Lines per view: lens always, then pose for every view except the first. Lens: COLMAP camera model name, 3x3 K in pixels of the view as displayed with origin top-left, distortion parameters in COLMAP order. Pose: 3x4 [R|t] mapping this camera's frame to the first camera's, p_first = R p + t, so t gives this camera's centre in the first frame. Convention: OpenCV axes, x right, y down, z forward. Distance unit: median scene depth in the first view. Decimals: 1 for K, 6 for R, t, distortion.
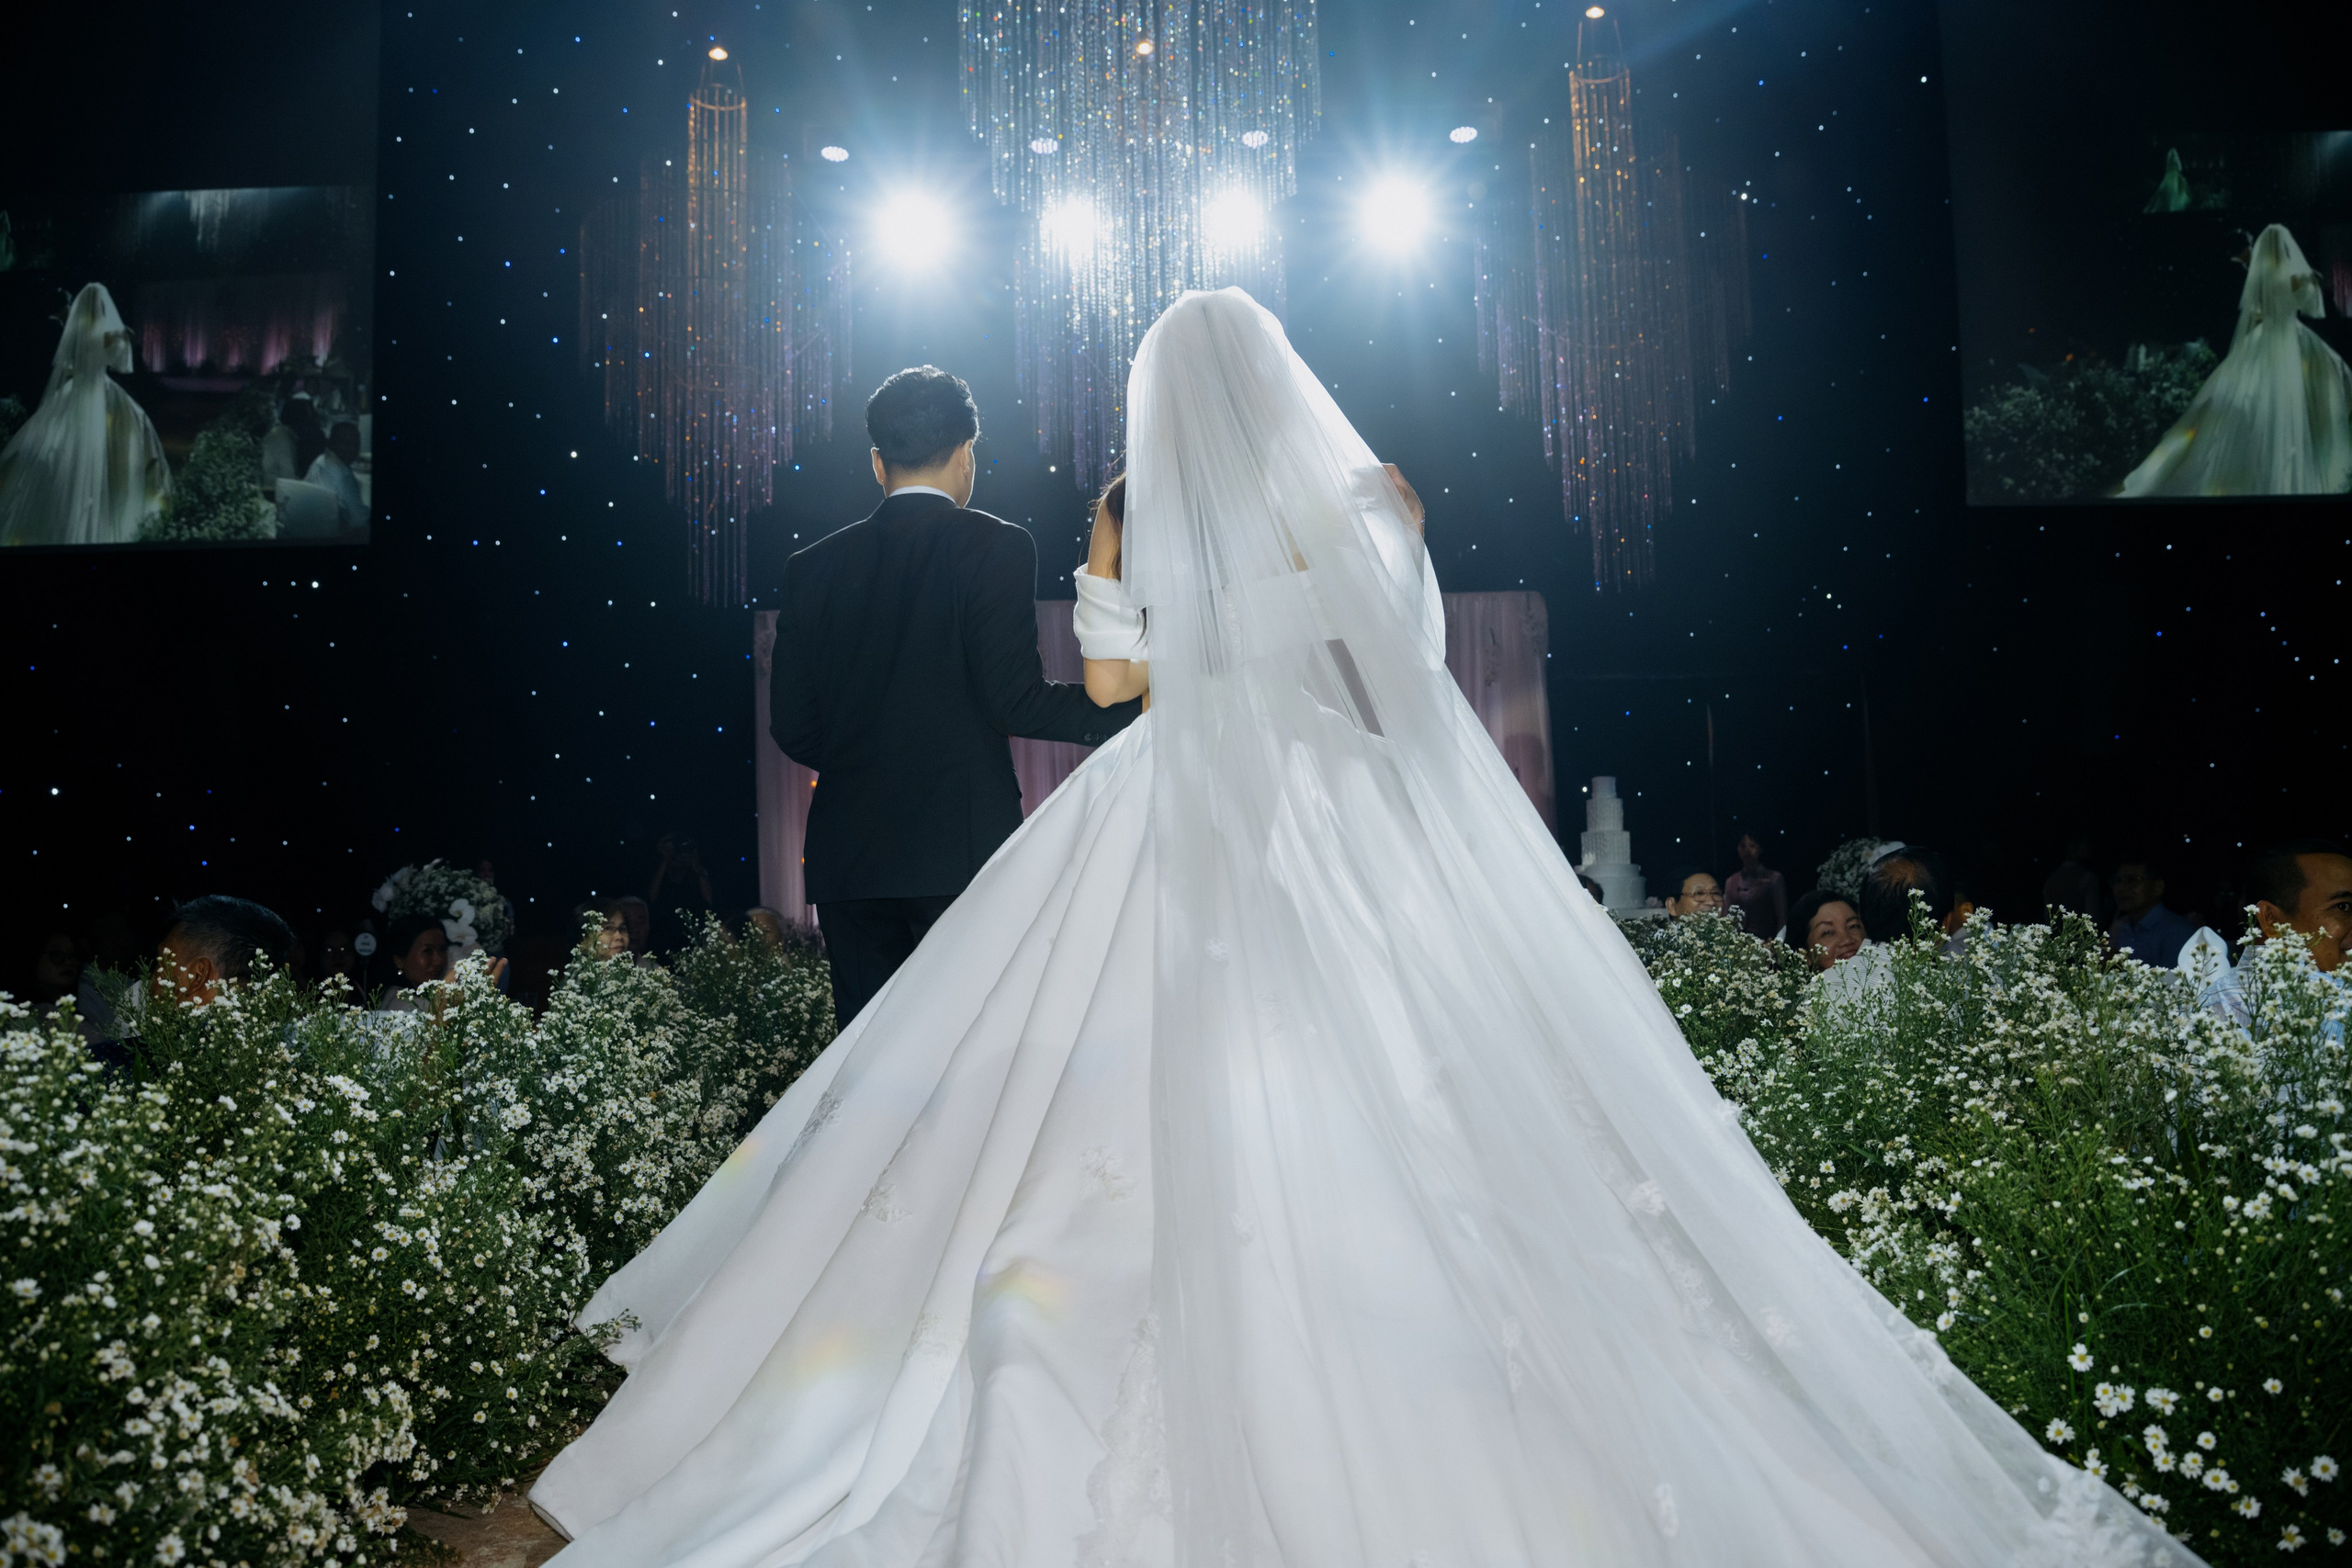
lens RADIAL K [[1811.9, 0, 1176.0], [0, 1811.9, 784.0], [0, 0, 1]] dist [-0.059155, -0.001960]
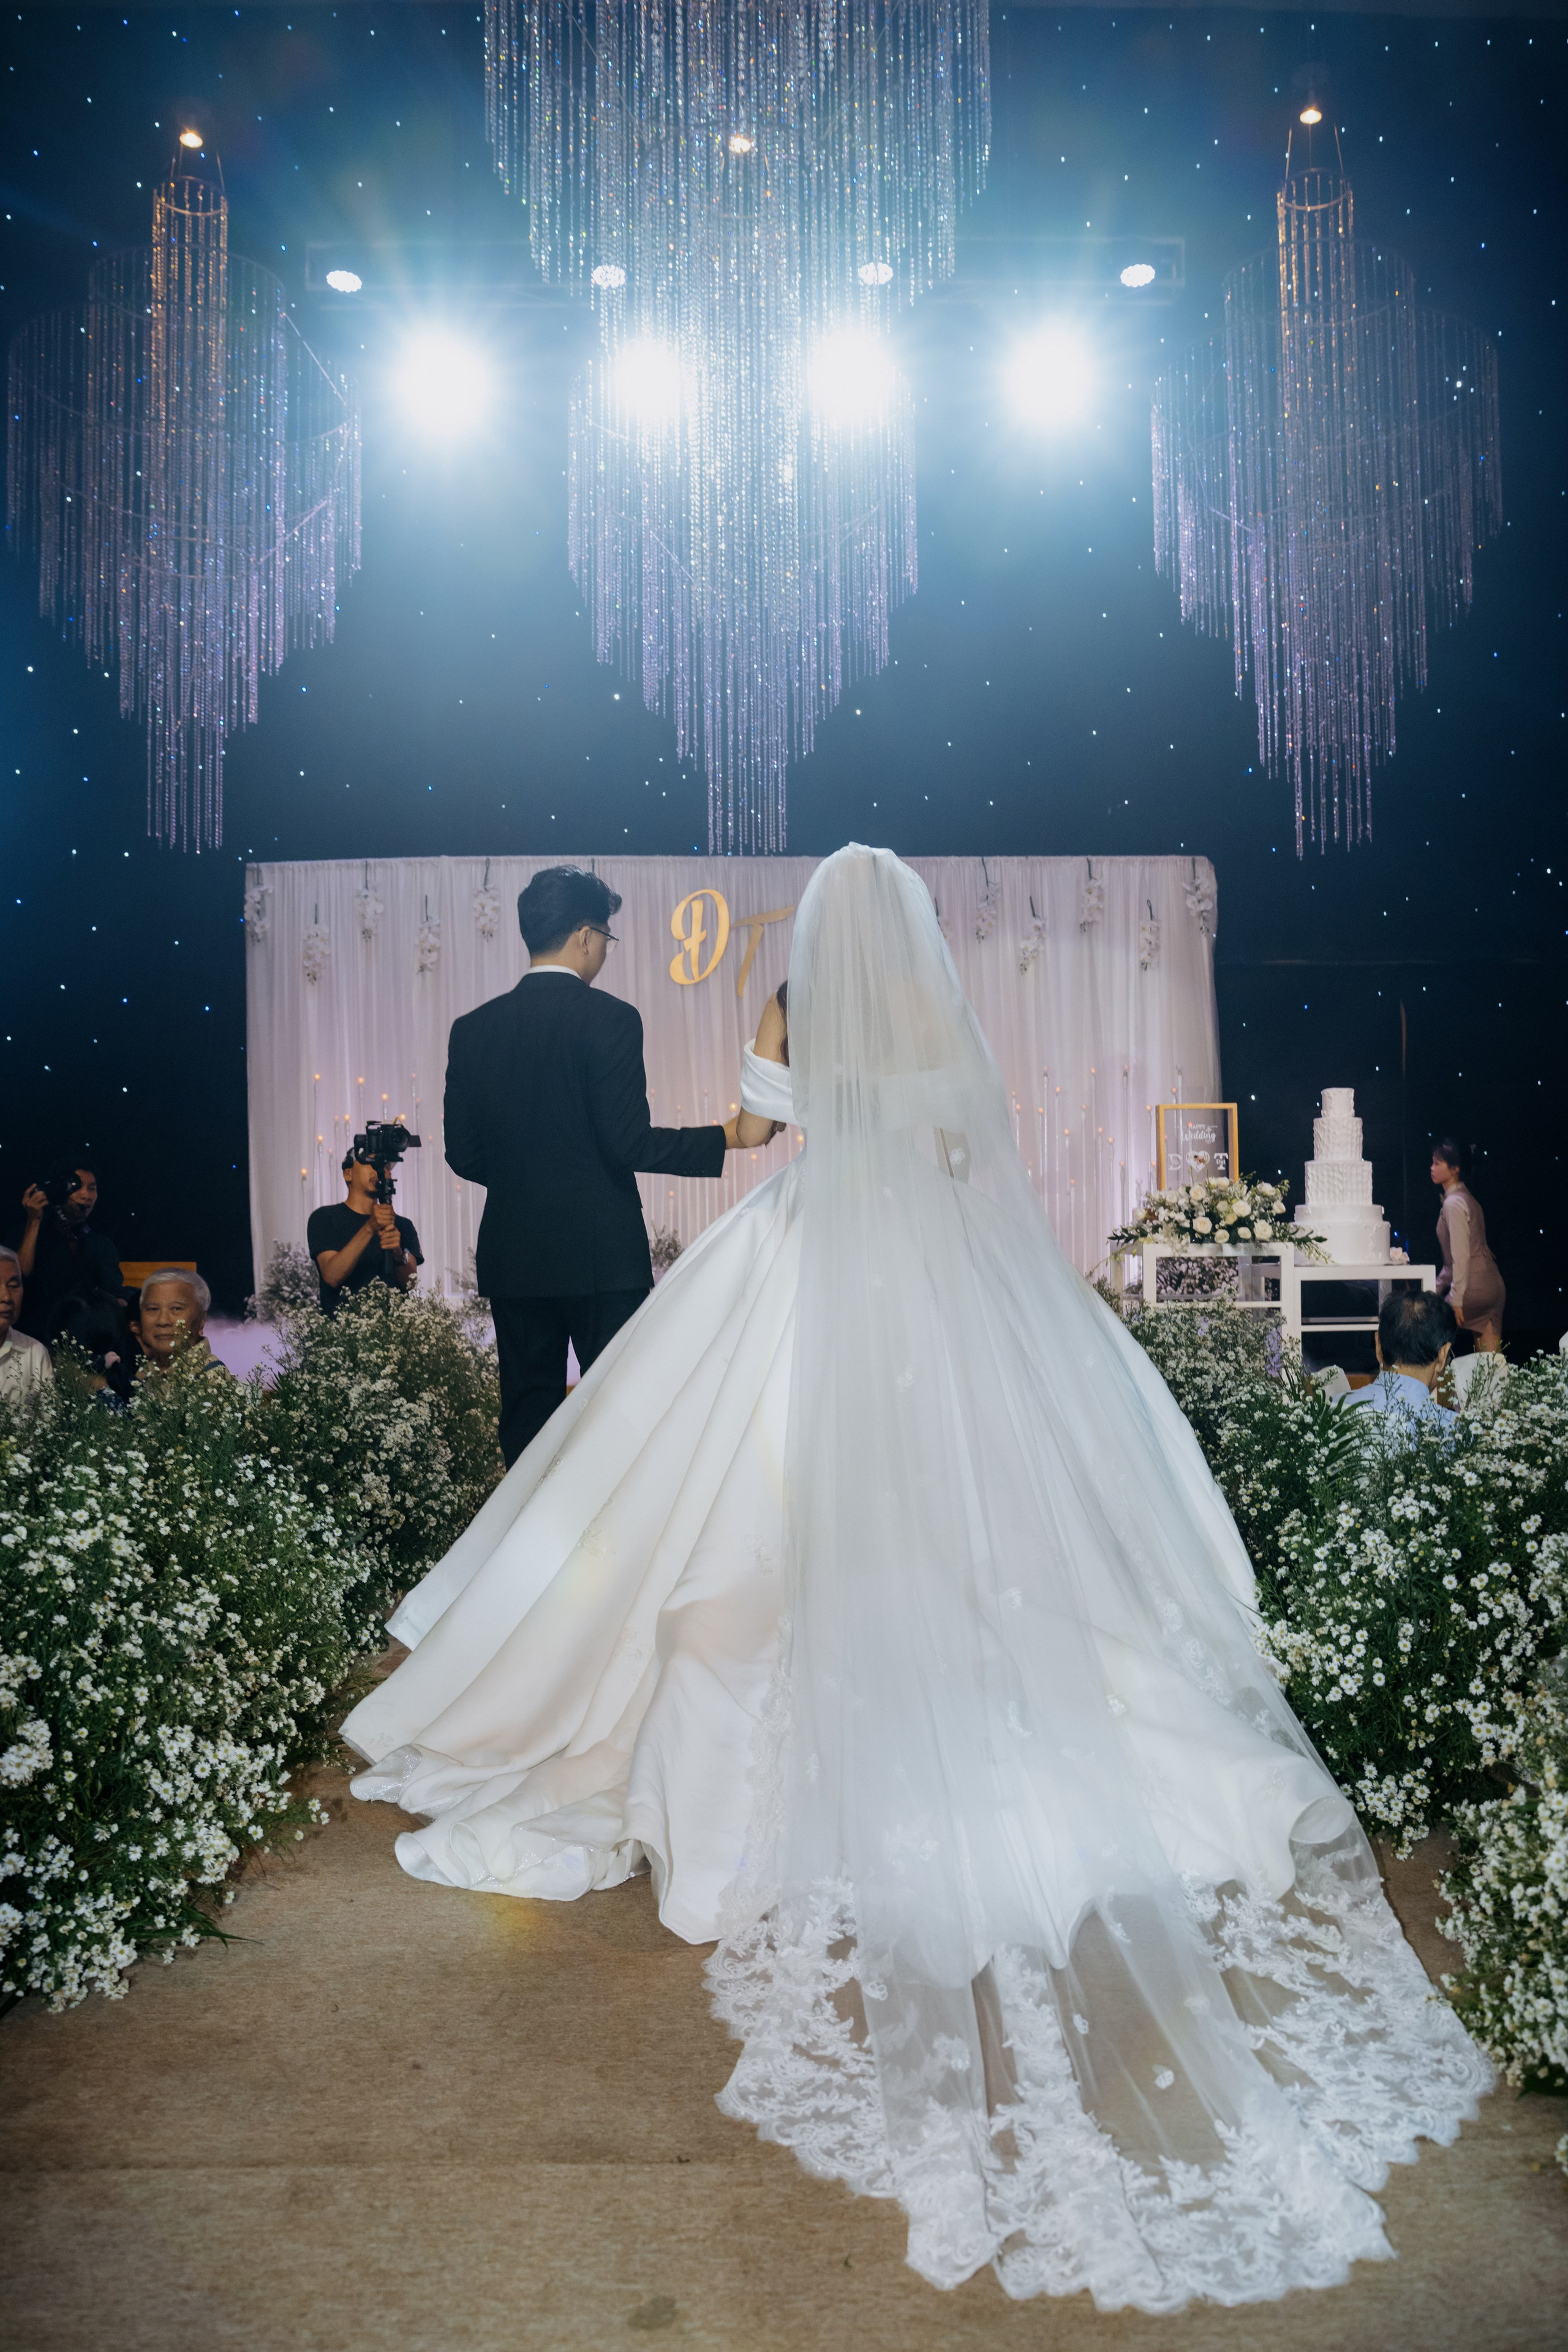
lens RADIAL K [[1845.5, 0, 793.2], [0, 1845.5, 1139.1], [0, 0, 1]] dist [-0.055853, 0.001929]
pose [[0.999594, 0.013252, 0.025210, -0.008385], [-0.014126, 0.999294, 0.034827, -0.005042], [-0.024731, -0.035169, 0.999075, 0.199963]]
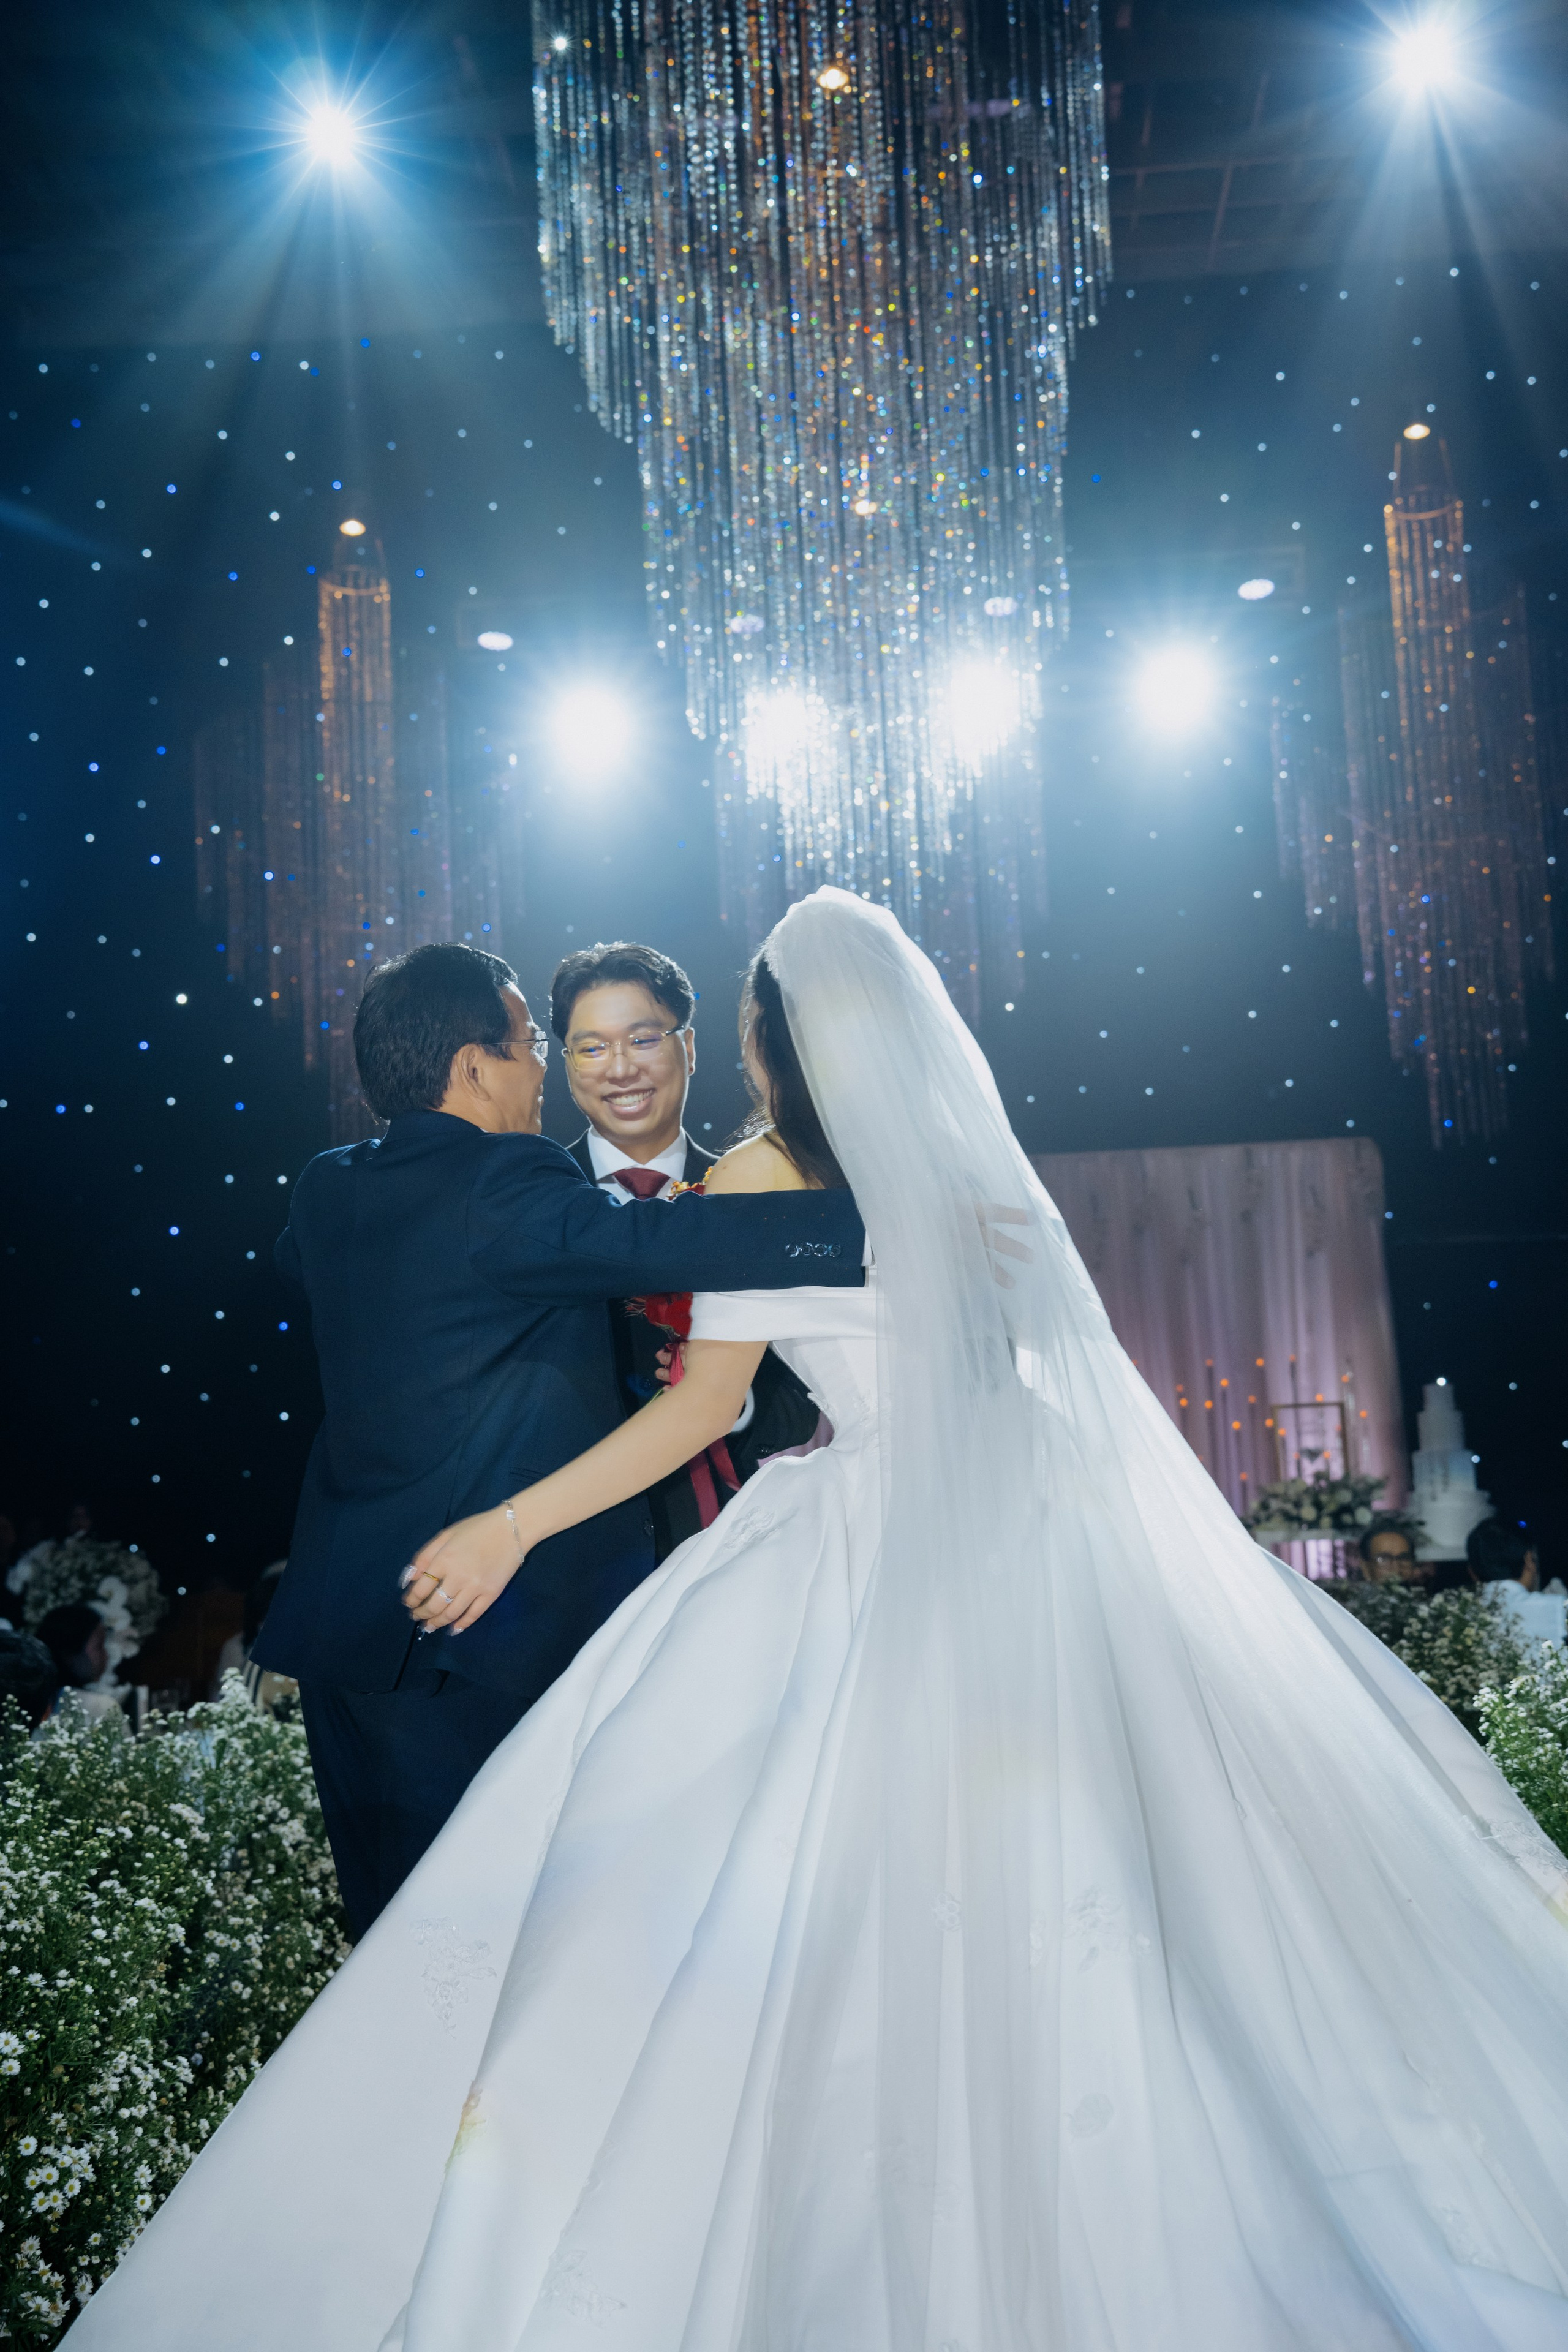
lens RADIAL K [[2431.8, 0, 817.2], [0, 2431.8, 1184.4], [0, 0, 1]] dist [0.066522, 0.121430]
pose [[0.998462, -0.026576, -0.048663, 0.008107], [0.023347, 0.997563, -0.065756, -0.023622], [0.050292, 0.064519, 0.996648, -0.115446]]
